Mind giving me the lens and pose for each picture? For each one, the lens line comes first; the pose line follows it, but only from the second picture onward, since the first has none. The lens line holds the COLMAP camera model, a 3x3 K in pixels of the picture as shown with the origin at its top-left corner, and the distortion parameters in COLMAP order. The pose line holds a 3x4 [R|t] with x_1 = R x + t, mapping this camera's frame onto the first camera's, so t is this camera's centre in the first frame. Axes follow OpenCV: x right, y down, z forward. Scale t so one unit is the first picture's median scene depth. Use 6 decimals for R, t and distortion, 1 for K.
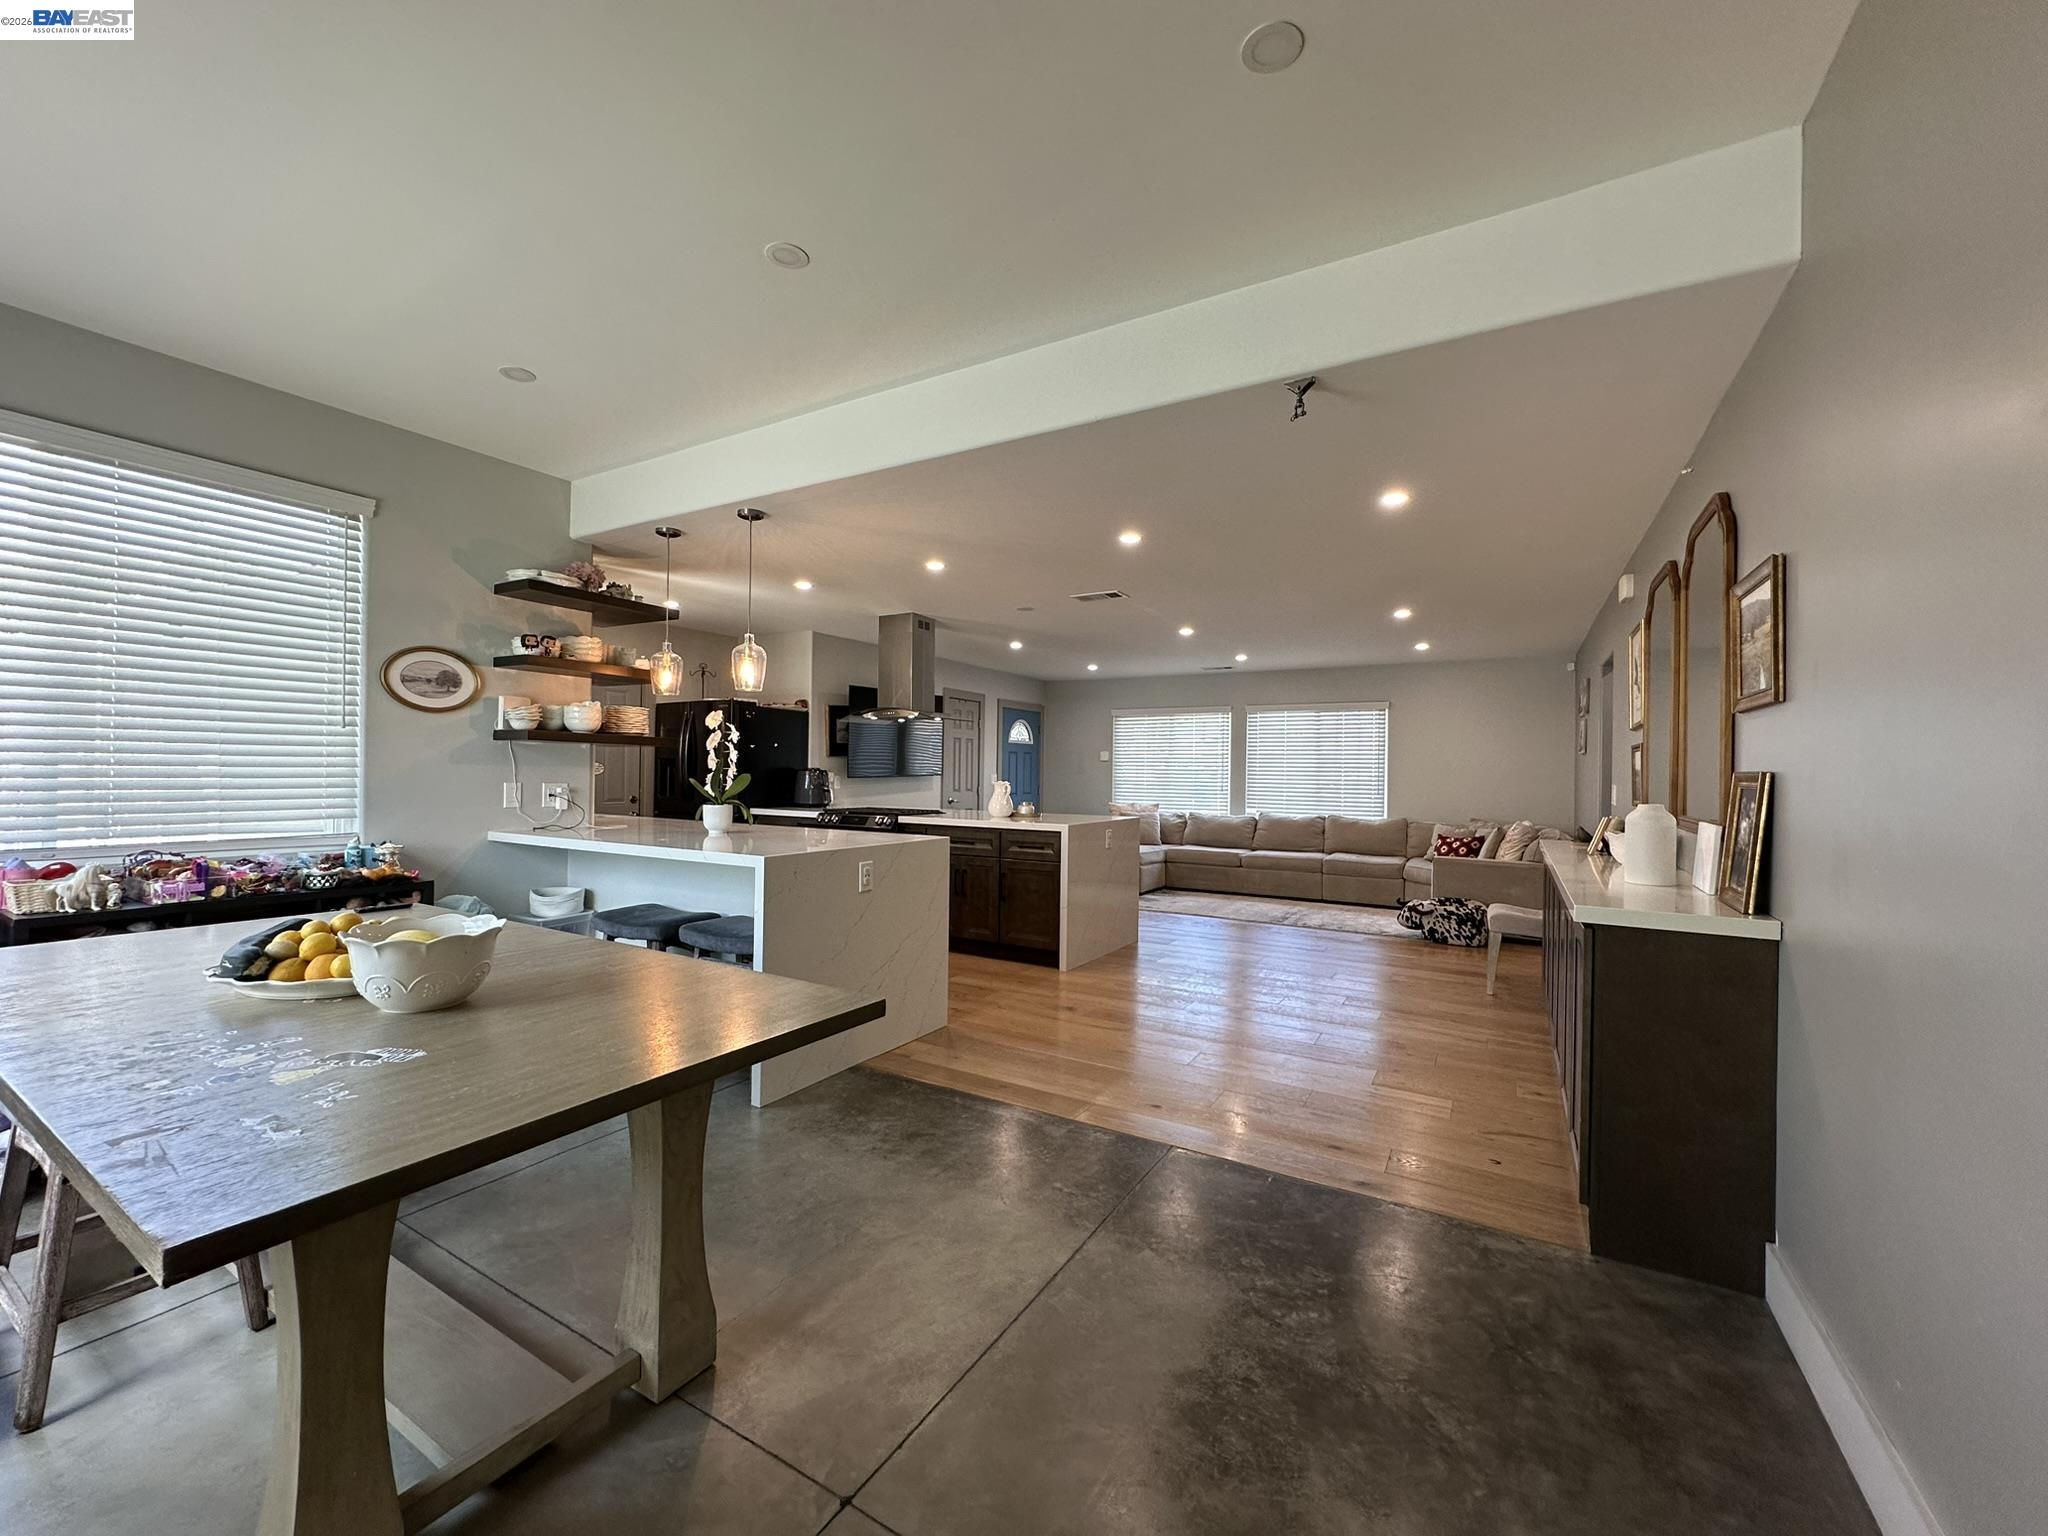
lens RADIAL K [[816.6, 0, 1021.9], [0, 816.6, 766.7], [0, 0, 1]] dist [-0.000804, -0.000022]
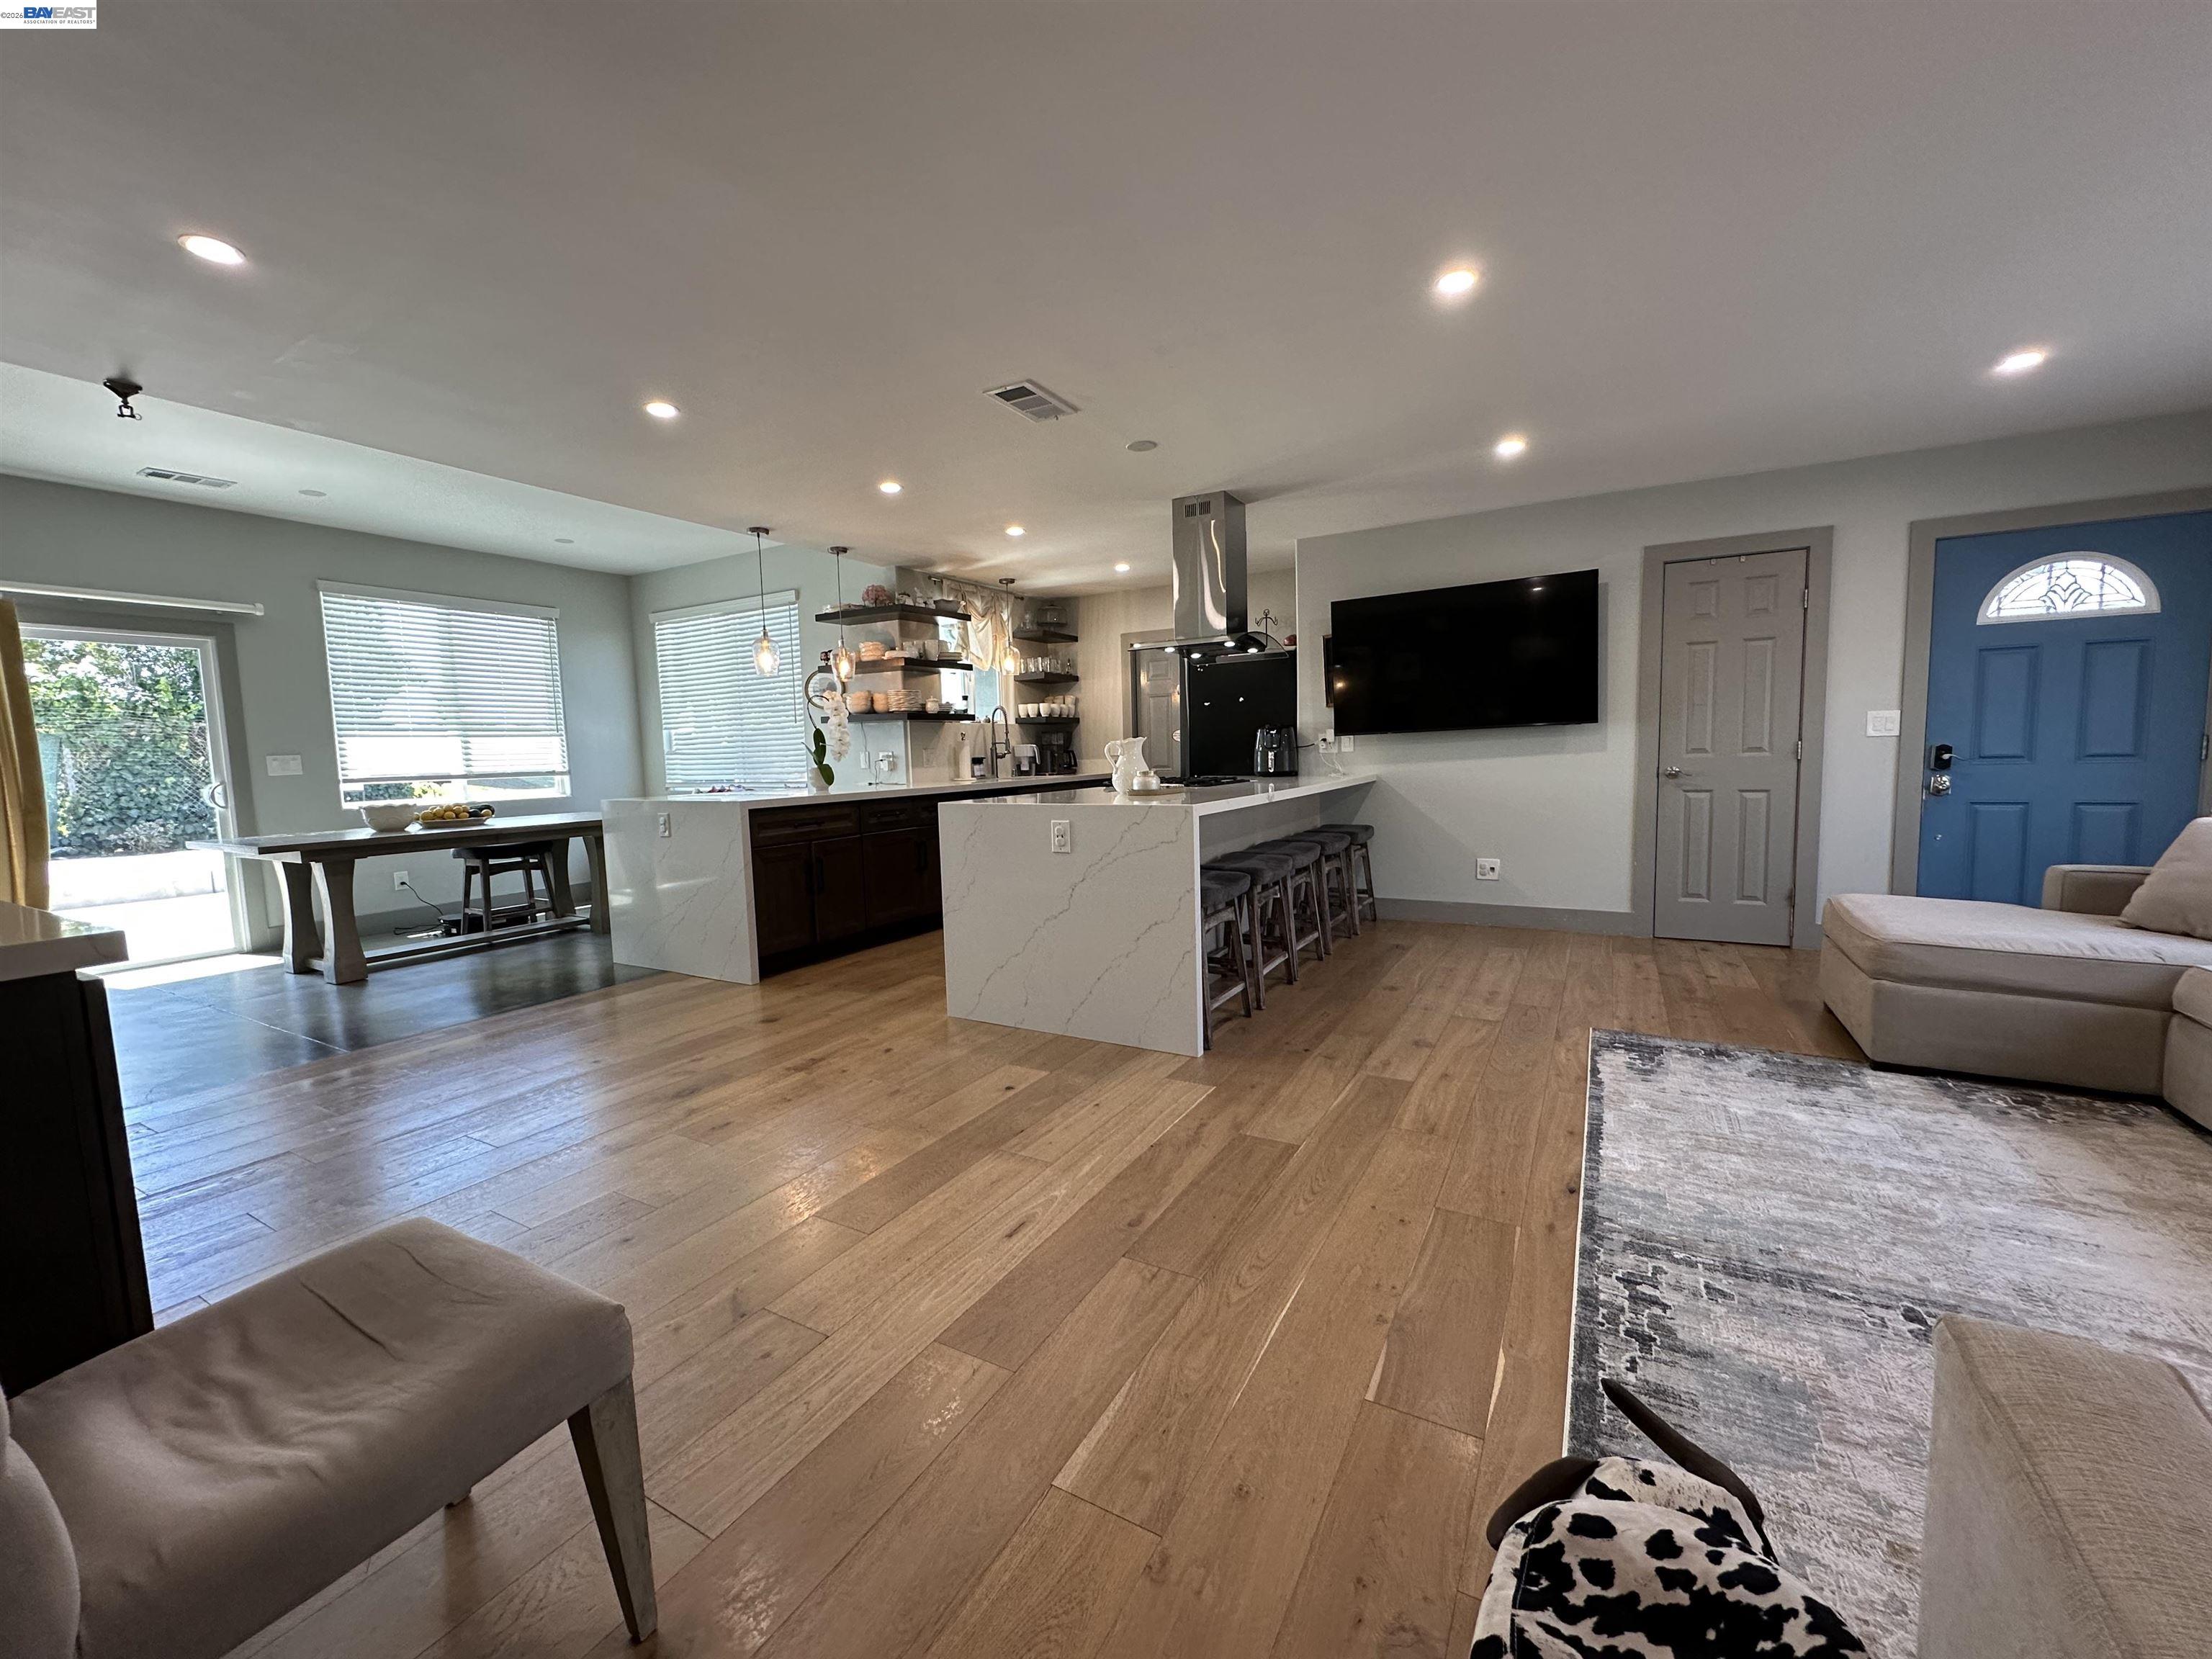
lens RADIAL K [[881.9, 0, 1103.7], [0, 881.9, 828.1], [0, 0, 1]] dist [-0.000804, -0.000022]
pose [[0.016483, 0.074194, -0.997108, 0.542600], [0.034054, 0.996623, 0.074721, 0.028825], [0.999284, -0.035187, 0.013901, 0.776100]]
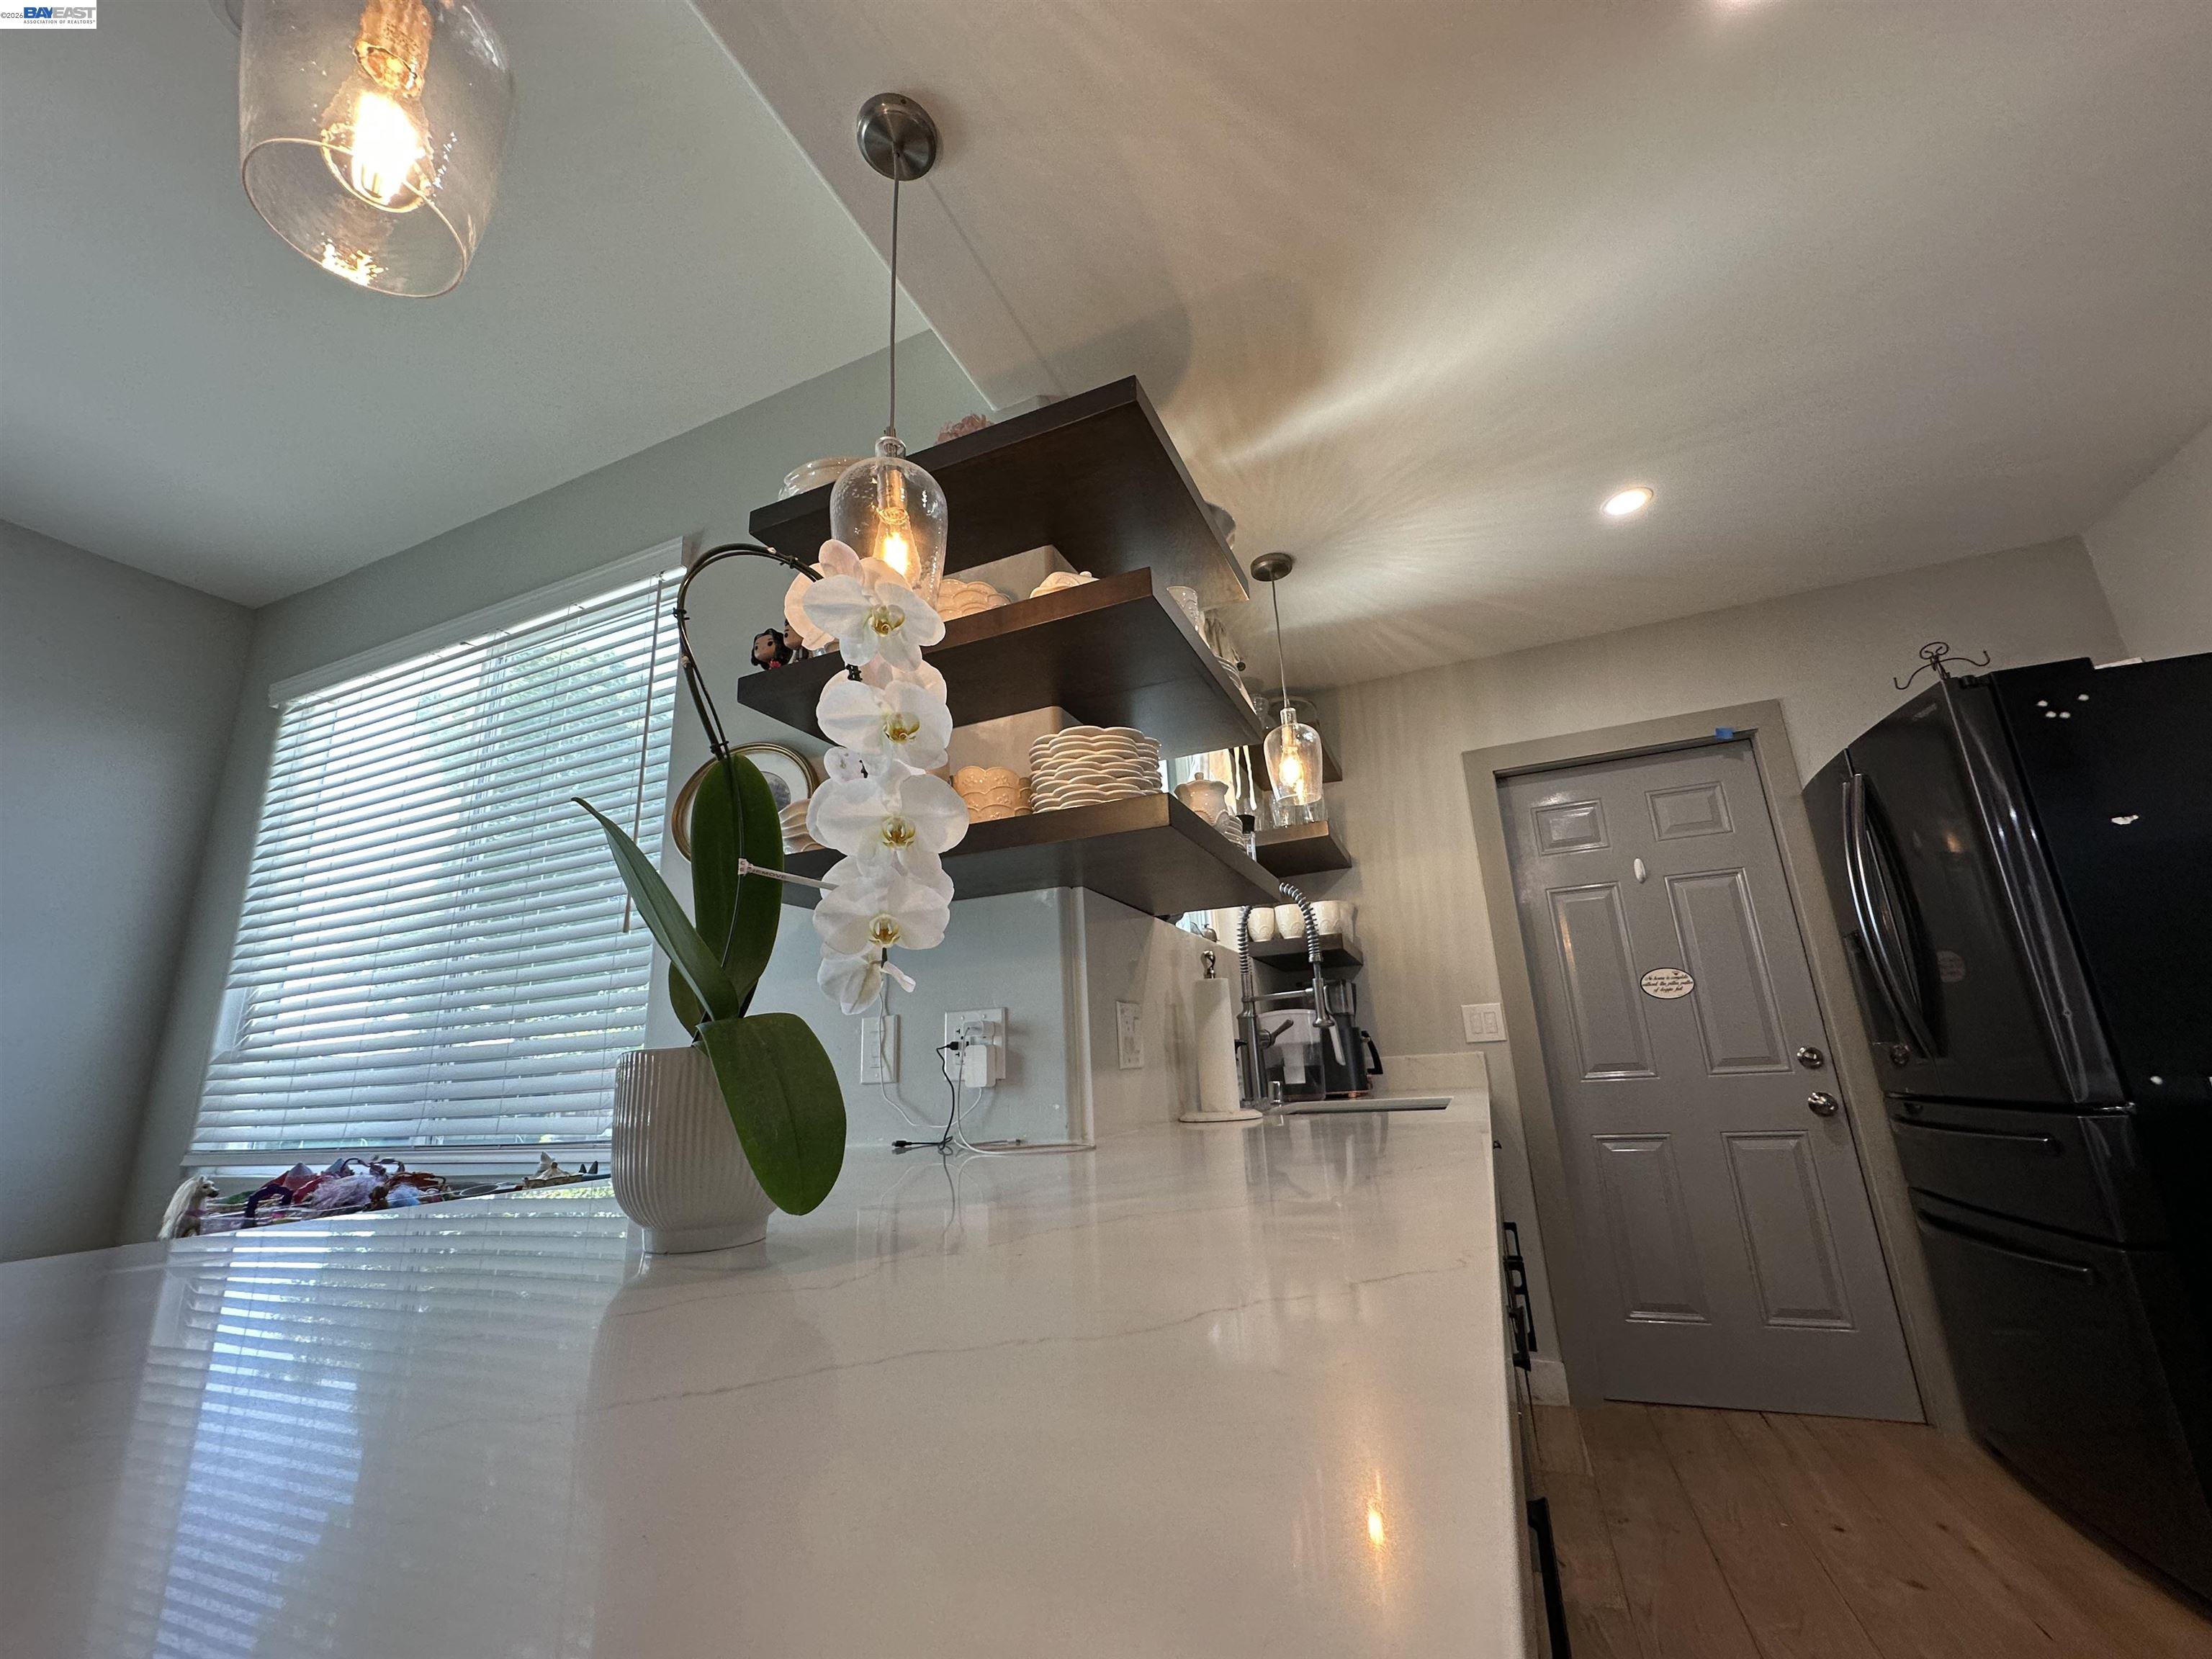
lens RADIAL K [[885.2, 0, 1100.5], [0, 885.2, 823.1], [0, 0, 1]] dist [-0.002376, -0.000168]
pose [[0.132449, -0.288268, -0.948345, -0.101871], [0.055139, 0.957436, -0.283330, 0.031020], [0.989655, -0.014764, 0.142706, 0.577038]]
